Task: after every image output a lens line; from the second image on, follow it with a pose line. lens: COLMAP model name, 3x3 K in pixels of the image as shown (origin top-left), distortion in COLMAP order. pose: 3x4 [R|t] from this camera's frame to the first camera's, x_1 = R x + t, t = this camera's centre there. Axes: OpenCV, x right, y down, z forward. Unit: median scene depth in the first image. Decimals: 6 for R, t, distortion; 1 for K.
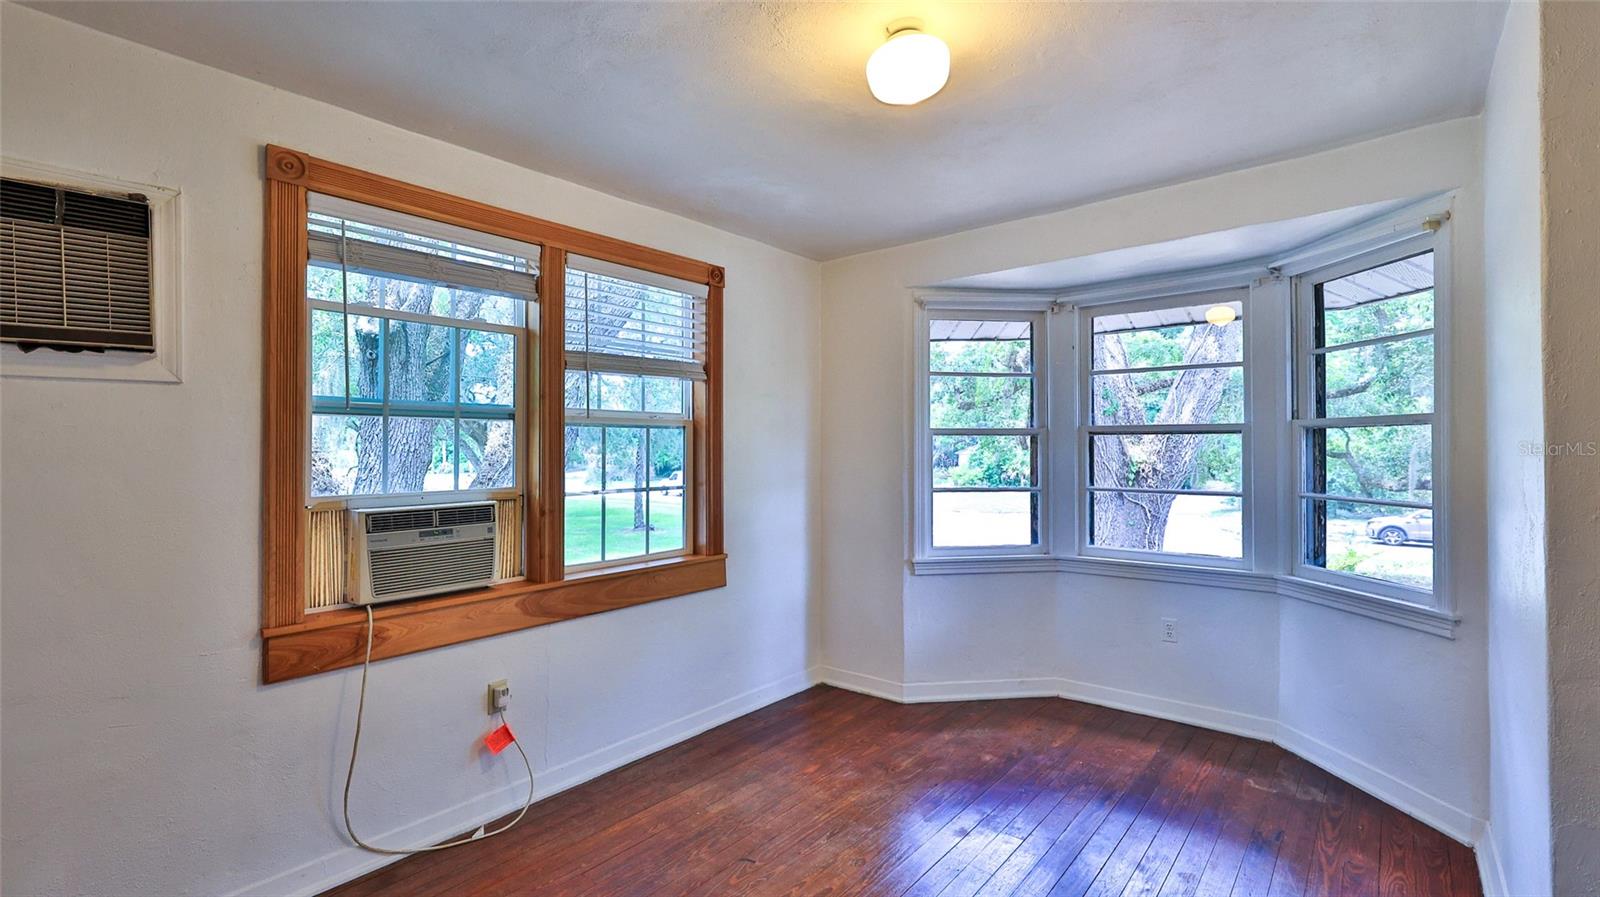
lens RADIAL K [[712.5, 0, 798.2], [0, 712.5, 445.3], [0, 0, 1]] dist [-0.001914, 0.001494]
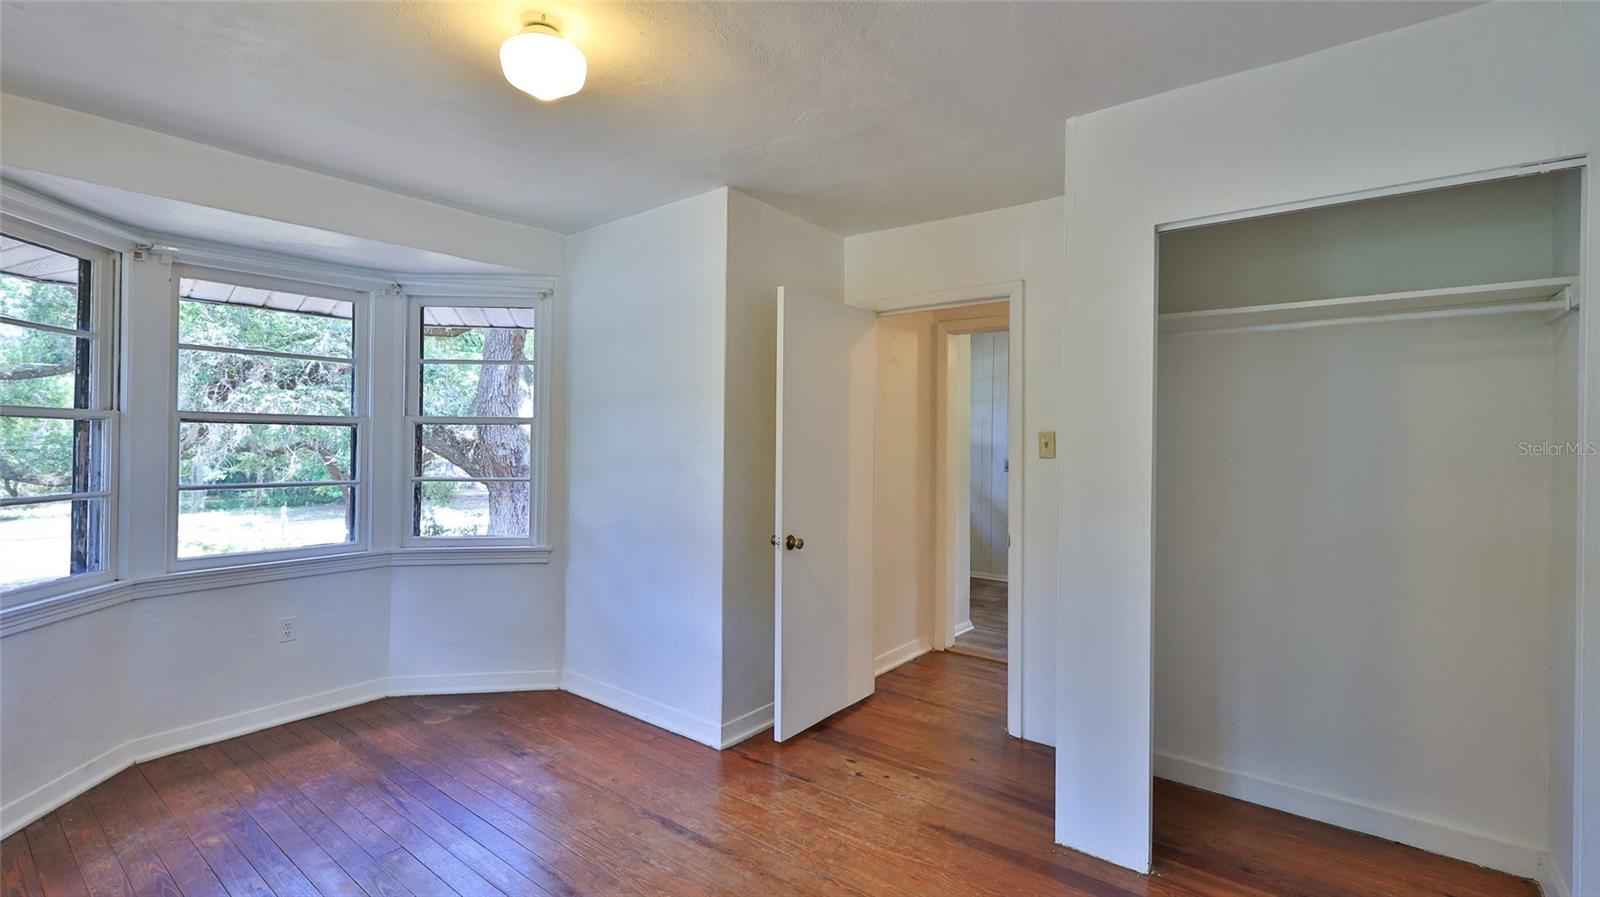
lens RADIAL K [[712.5, 0, 792.9], [0, 712.5, 444.8], [0, 0, 1]] dist [-0.001914, 0.001494]
pose [[-0.028513, -0.002556, 0.999590, -0.471506], [-0.009823, 0.999949, 0.002277, 0.002531], [-0.999545, -0.009754, -0.028536, 0.362755]]
